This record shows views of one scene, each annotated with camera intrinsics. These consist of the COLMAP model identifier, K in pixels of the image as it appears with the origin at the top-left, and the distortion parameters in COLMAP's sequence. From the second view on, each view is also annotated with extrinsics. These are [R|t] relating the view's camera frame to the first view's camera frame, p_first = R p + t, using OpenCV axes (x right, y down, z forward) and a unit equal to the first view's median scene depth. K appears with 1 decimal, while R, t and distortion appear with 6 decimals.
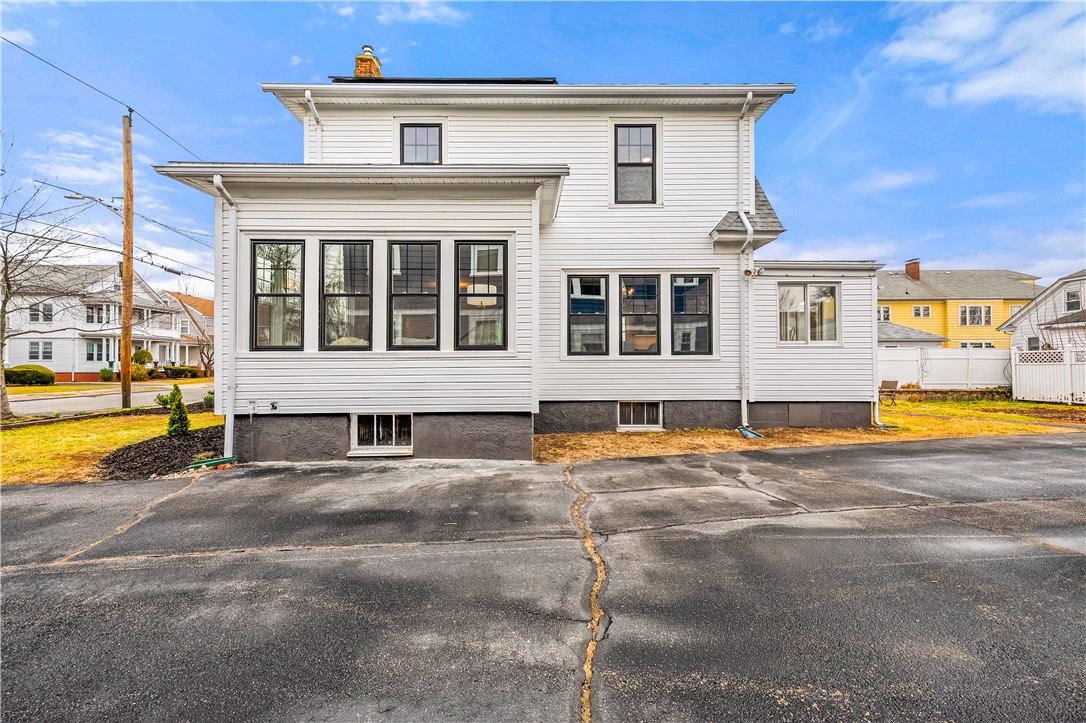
lens RADIAL K [[473.9, 0, 541.9], [0, 473.9, 344.8], [0, 0, 1]] dist [0.001144, 0.000227]
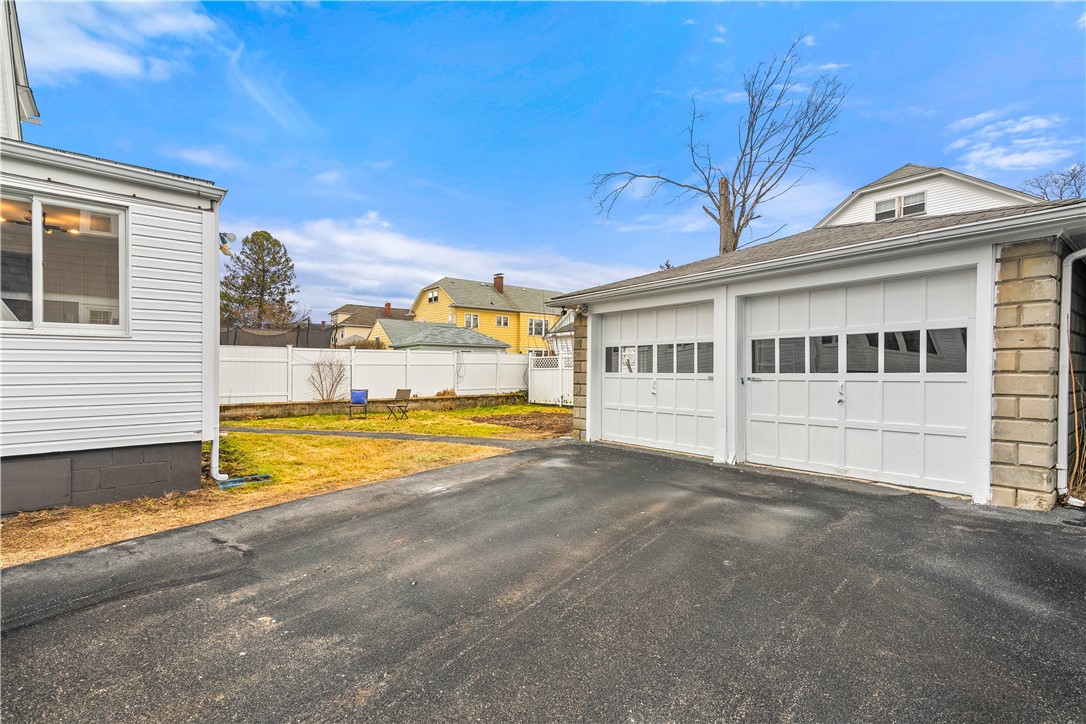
lens RADIAL K [[486.6, 0, 538.1], [0, 486.6, 363.6], [0, 0, 1]] dist [0.021949, 0.000369]
pose [[0.766420, 0.005601, 0.642315, 0.306908], [-0.025639, 0.999432, 0.021879, 0.004213], [-0.641827, -0.033237, 0.766128, 0.157756]]
